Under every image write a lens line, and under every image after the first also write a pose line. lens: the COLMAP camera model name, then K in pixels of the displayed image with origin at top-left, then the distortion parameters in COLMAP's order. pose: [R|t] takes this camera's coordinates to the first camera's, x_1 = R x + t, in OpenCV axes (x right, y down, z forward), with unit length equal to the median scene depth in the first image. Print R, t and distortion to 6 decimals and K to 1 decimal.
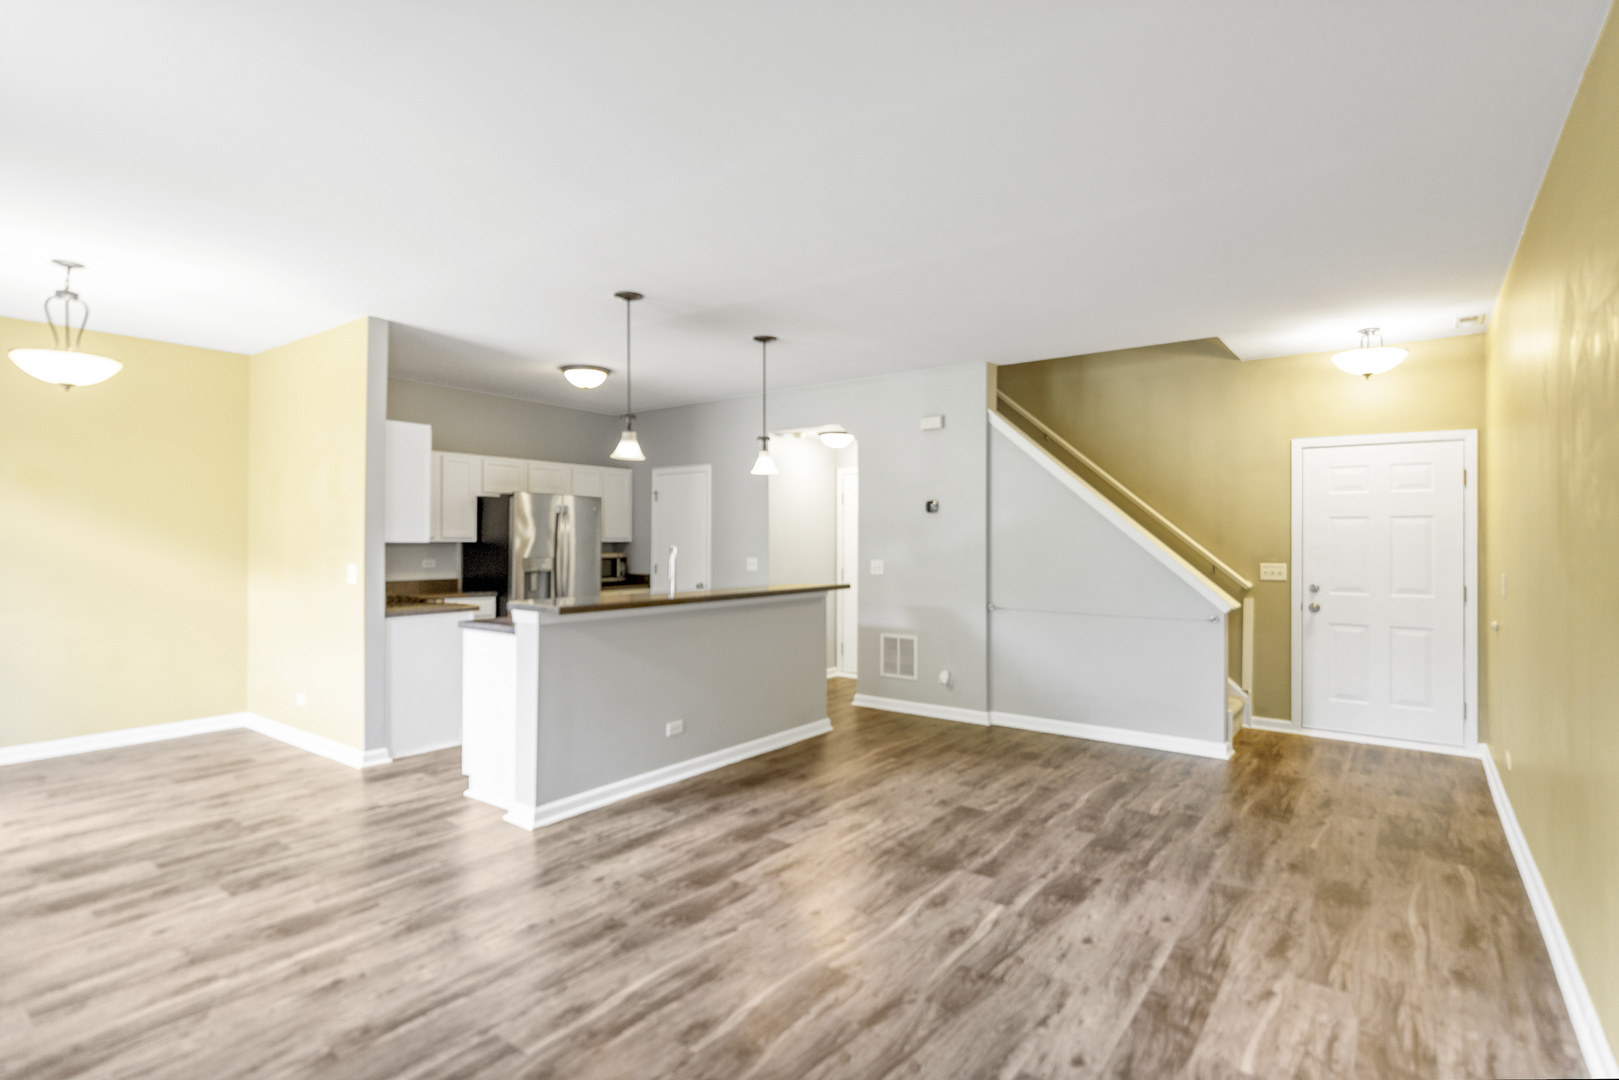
lens RADIAL K [[800.9, 0, 814.6], [0, 800.9, 538.9], [0, 0, 1]] dist [-0.000301, 0.000257]
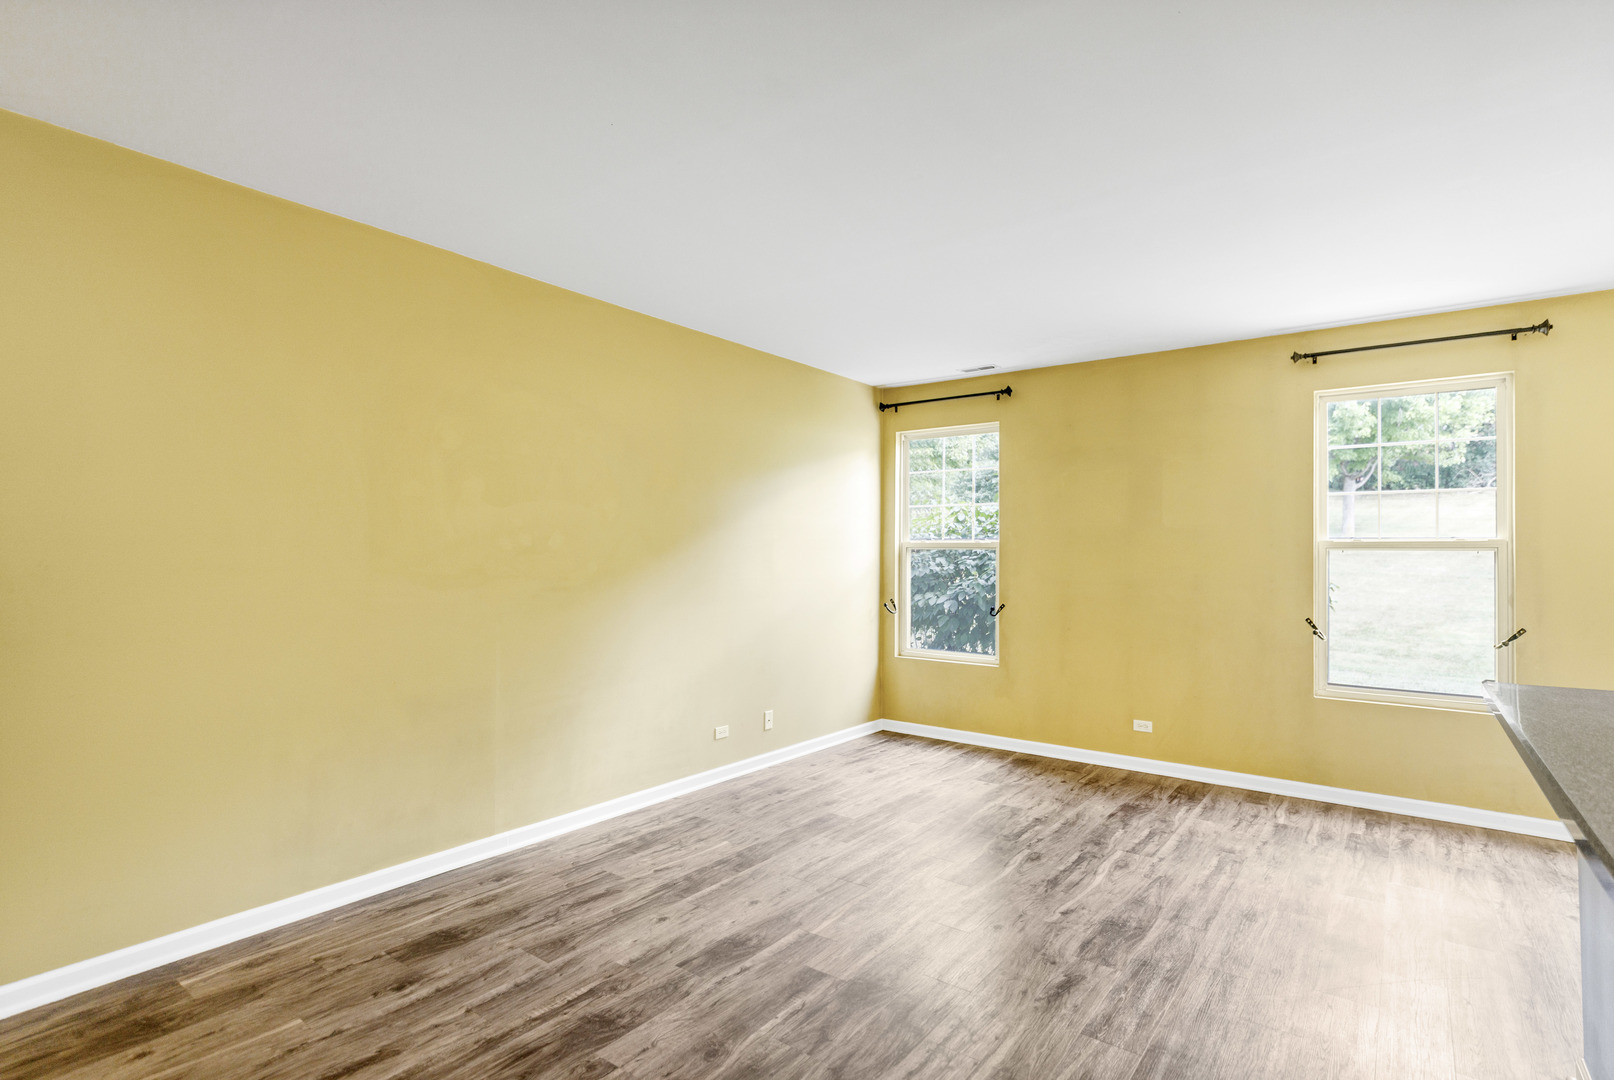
lens RADIAL K [[798.4, 0, 812.1], [0, 798.4, 538.9], [0, 0, 1]] dist [-0.000301, 0.000257]
pose [[-0.999957, -0.009231, 0.000843, 0.224233], [-0.009245, 0.999775, -0.019088, -0.007915], [-0.000667, -0.019095, -0.999817, 1.882552]]
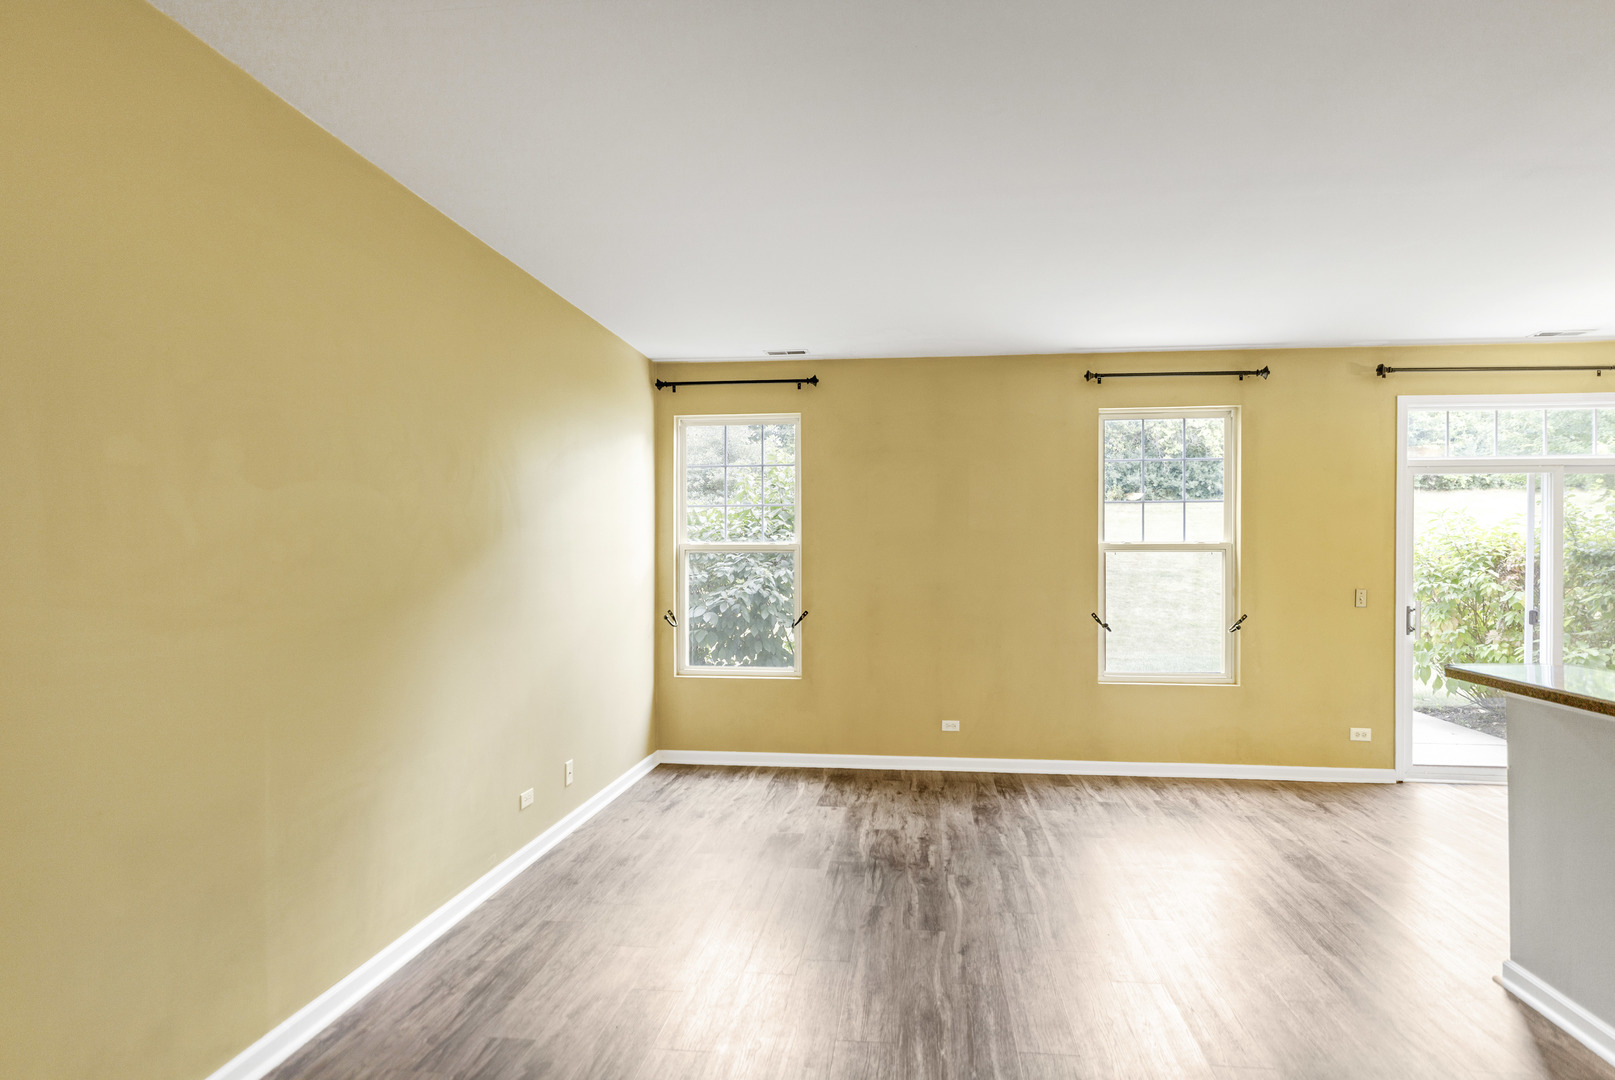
lens RADIAL K [[825.6, 0, 841.0], [0, 825.6, 557.1], [0, 0, 1]] dist [-0.000234, 0.000031]
pose [[-0.858153, -0.000276, -0.513394, 0.624559], [-0.001289, 0.999998, 0.001616, -0.015067], [0.513393, 0.002049, -0.858151, 1.590661]]
